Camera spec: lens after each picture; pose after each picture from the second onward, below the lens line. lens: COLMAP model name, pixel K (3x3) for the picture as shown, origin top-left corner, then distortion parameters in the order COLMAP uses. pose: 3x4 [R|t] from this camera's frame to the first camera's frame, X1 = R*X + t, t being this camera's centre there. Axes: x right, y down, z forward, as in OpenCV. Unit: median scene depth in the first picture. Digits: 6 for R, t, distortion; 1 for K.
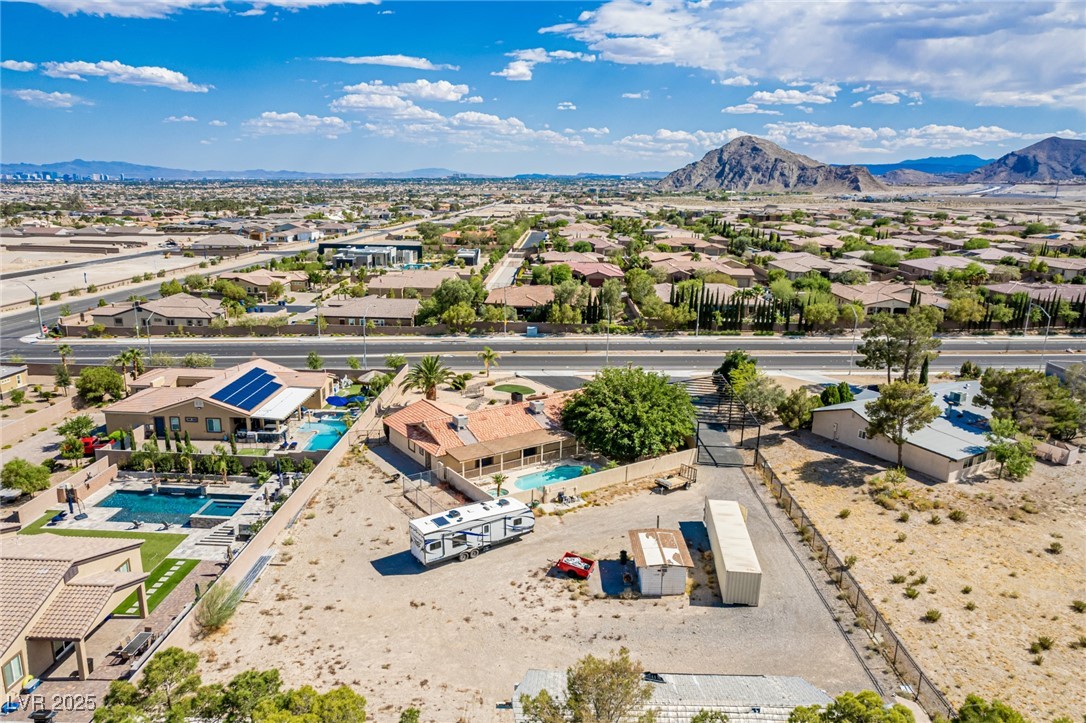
lens RADIAL K [[741.9, 0, 547.8], [0, 741.9, 362.8], [0, 0, 1]] dist [-0.076227, 0.076078]
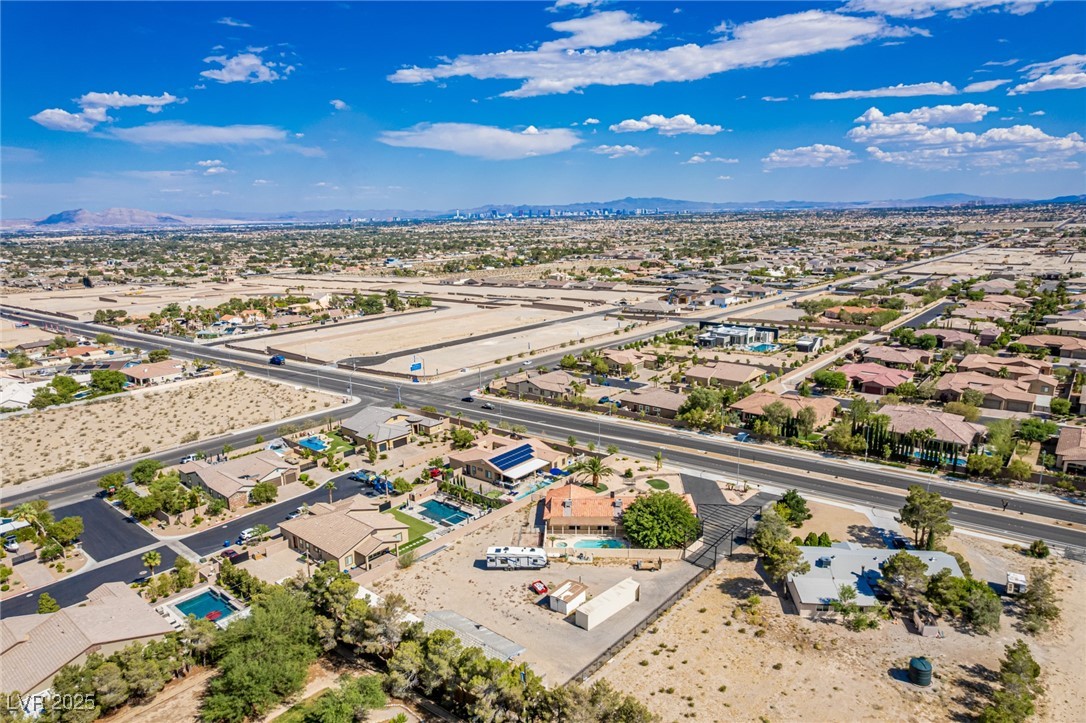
lens RADIAL K [[693.1, 0, 547.1], [0, 693.1, 362.2], [0, 0, 1]] dist [-0.072520, 0.068729]
pose [[0.781935, 0.100505, -0.615204, 0.543596], [-0.115768, 0.993161, 0.015108, -0.181850], [0.612515, 0.059408, 0.788223, -0.268369]]
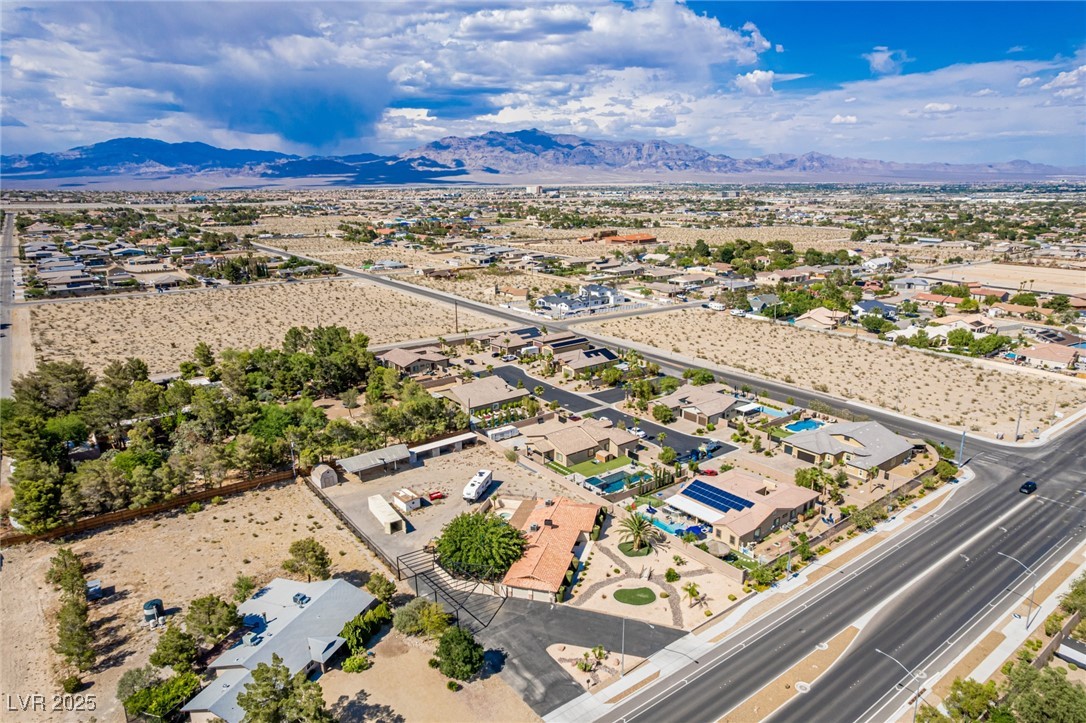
lens RADIAL K [[693.1, 0, 547.1], [0, 693.1, 362.2], [0, 0, 1]] dist [-0.072520, 0.068729]
pose [[-0.779094, 0.153314, -0.607871, 0.528459], [-0.152746, 0.893991, 0.421247, -0.578782], [0.608014, 0.421041, -0.673085, 1.226875]]
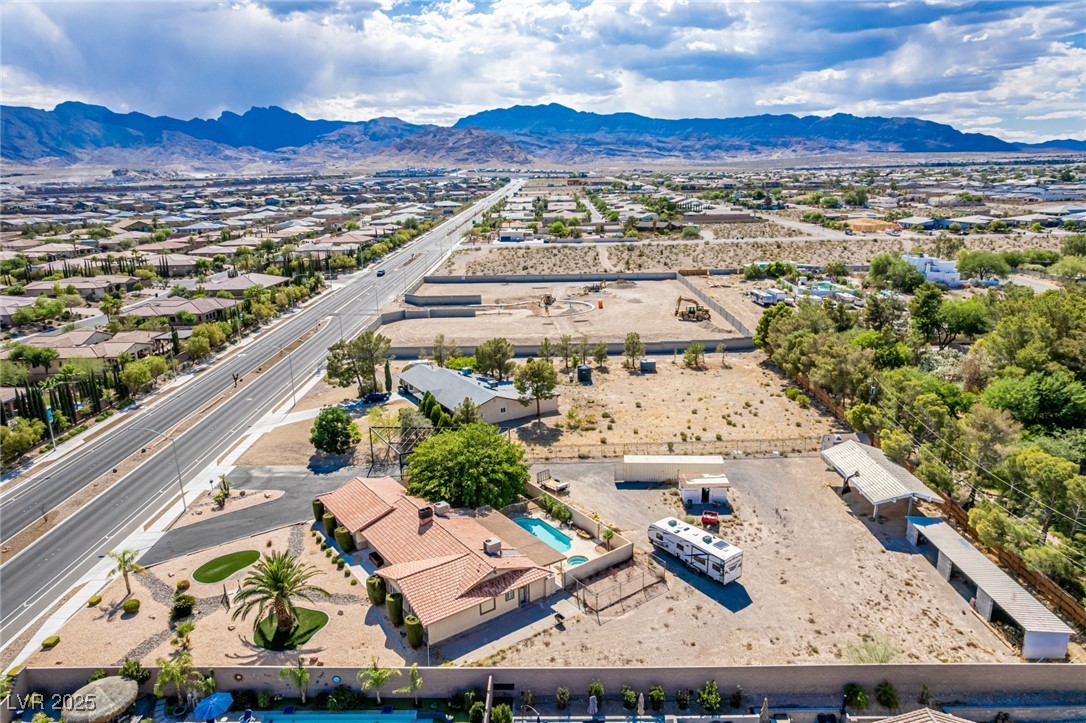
lens RADIAL K [[693.1, 0, 547.1], [0, 693.1, 362.2], [0, 0, 1]] dist [-0.072520, 0.068729]
pose [[-0.012891, -0.271305, 0.962407, -0.527551], [0.257579, 0.929104, 0.265367, -0.202737], [-0.966171, 0.251316, 0.057905, 0.513573]]
